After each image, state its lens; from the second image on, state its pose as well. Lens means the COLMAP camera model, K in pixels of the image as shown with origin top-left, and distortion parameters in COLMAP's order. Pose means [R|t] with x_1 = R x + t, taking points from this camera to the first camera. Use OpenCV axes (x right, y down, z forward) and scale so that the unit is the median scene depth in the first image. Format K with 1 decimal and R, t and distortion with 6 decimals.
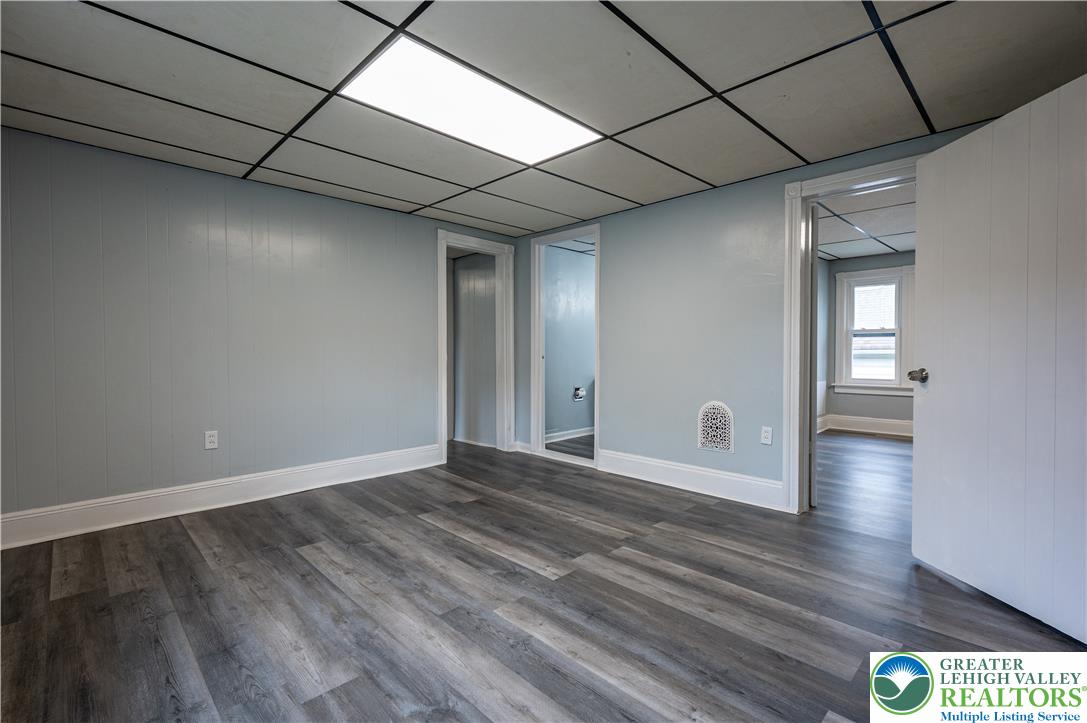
lens RADIAL K [[491.3, 0, 543.5], [0, 491.3, 361.5], [0, 0, 1]] dist [-0.004111, 0.000697]
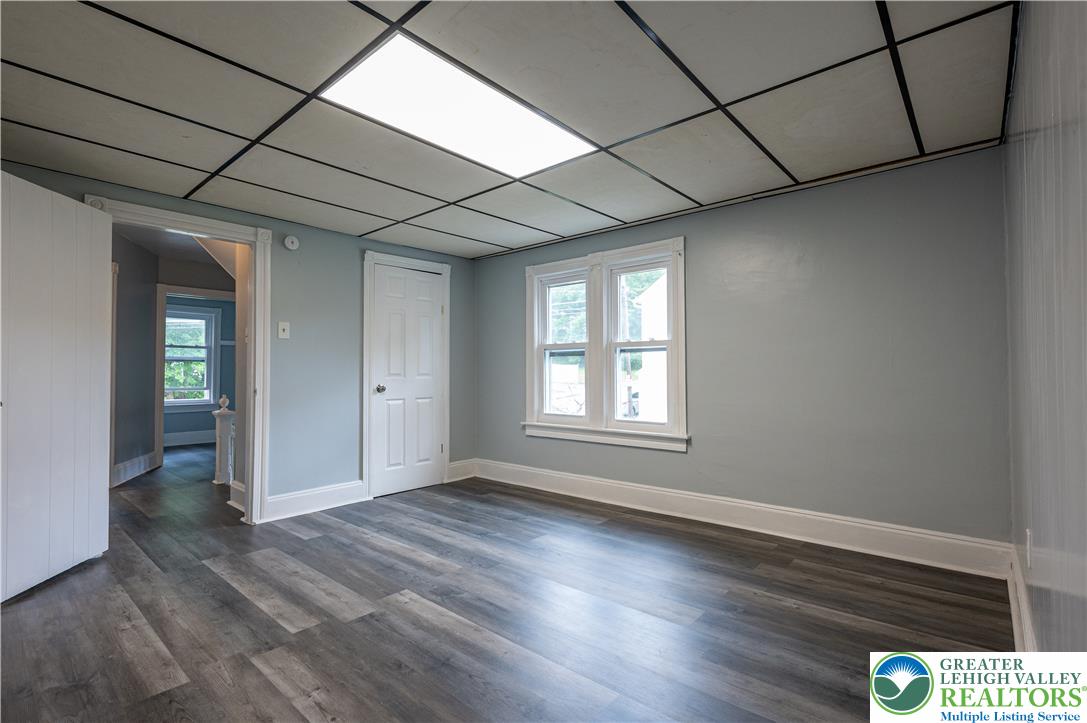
lens RADIAL K [[497.5, 0, 544.1], [0, 497.5, 363.3], [0, 0, 1]] dist [-0.001034, 0.000565]
pose [[-0.996350, 0.003492, -0.085290, -0.191107], [0.003137, 0.999986, 0.004296, -0.053817], [0.085304, 0.004013, -0.996347, 2.139315]]
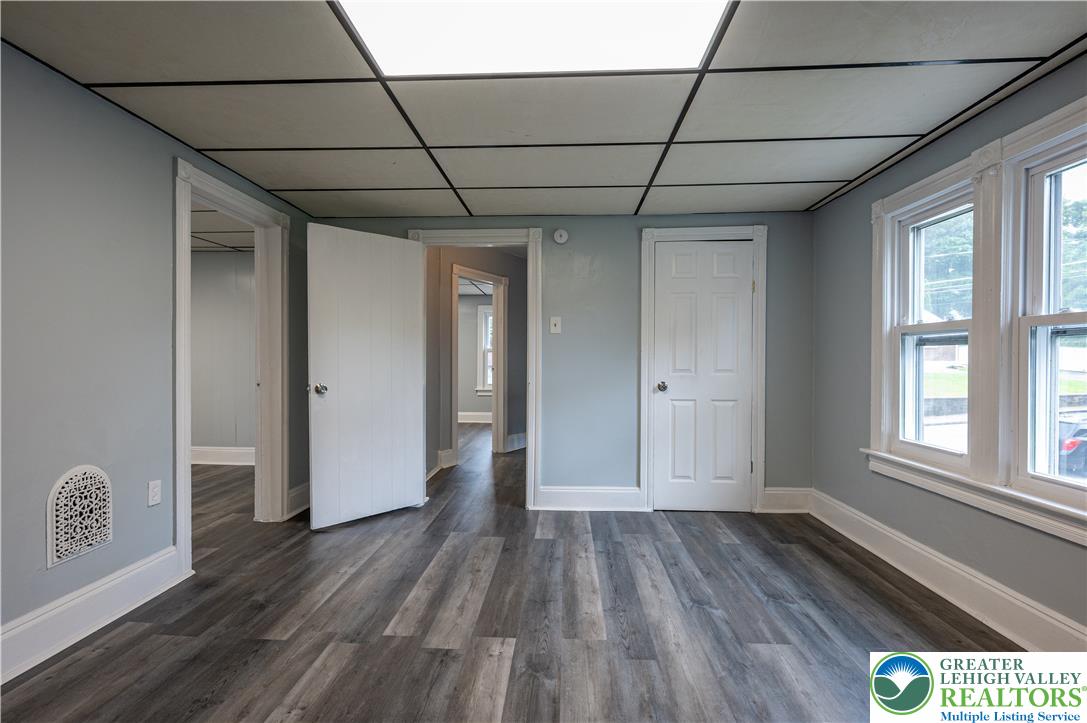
lens RADIAL K [[497.5, 0, 544.1], [0, 497.5, 363.3], [0, 0, 1]] dist [-0.001034, 0.000565]
pose [[-0.684409, -0.007590, 0.729059, -0.669071], [0.011324, 0.999715, 0.021037, -0.066354], [-0.729010, 0.022654, -0.684128, 1.584269]]
